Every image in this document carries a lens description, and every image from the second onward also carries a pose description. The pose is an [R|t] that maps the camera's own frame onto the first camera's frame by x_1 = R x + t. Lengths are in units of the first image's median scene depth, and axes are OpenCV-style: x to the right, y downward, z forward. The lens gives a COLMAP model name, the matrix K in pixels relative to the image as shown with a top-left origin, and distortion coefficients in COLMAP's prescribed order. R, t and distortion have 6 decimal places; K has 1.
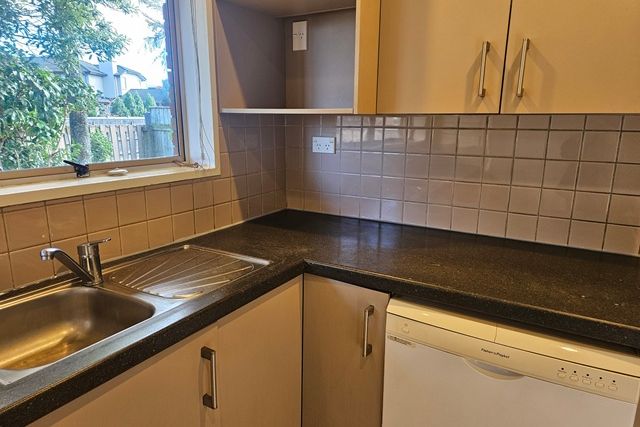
lens RADIAL K [[430.7, 0, 319.8], [0, 430.7, 219.2], [0, 0, 1]] dist [0.049211, -0.011614]
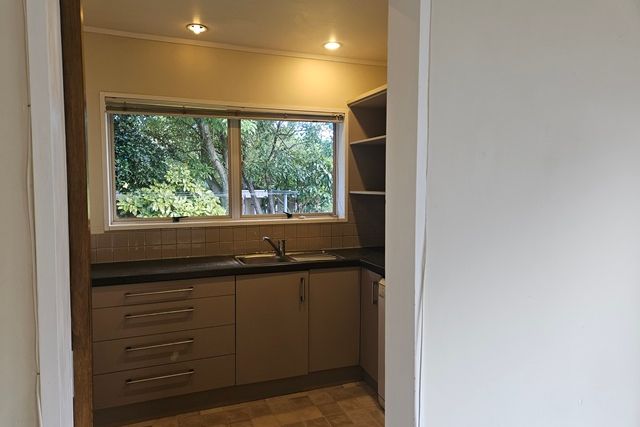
lens RADIAL K [[430.7, 0, 320.2], [0, 430.7, 213.0], [0, 0, 1]] dist [0.049211, -0.011614]
pose [[0.805268, 0.039513, -0.591593, 0.903832], [-0.139212, 0.982484, -0.123872, 0.133533], [0.576336, 0.182107, 0.796664, -0.753558]]
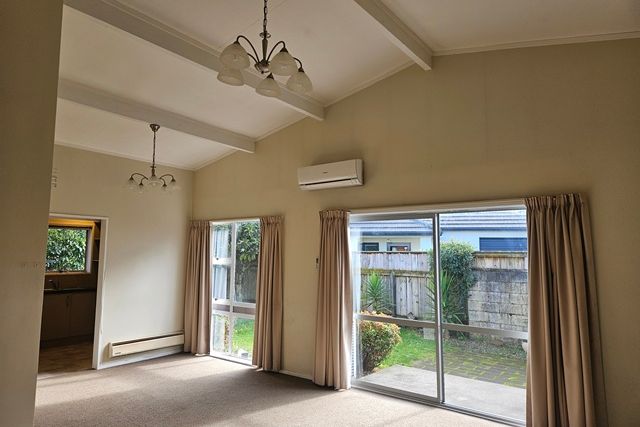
lens RADIAL K [[430.7, 0, 315.7], [0, 430.7, 208.1], [0, 0, 1]] dist [0.049211, -0.011614]
pose [[0.993943, -0.010505, -0.109397, 2.707585], [-0.026561, 0.942949, -0.331876, 0.730040], [0.106642, 0.332771, 0.936958, -3.398739]]
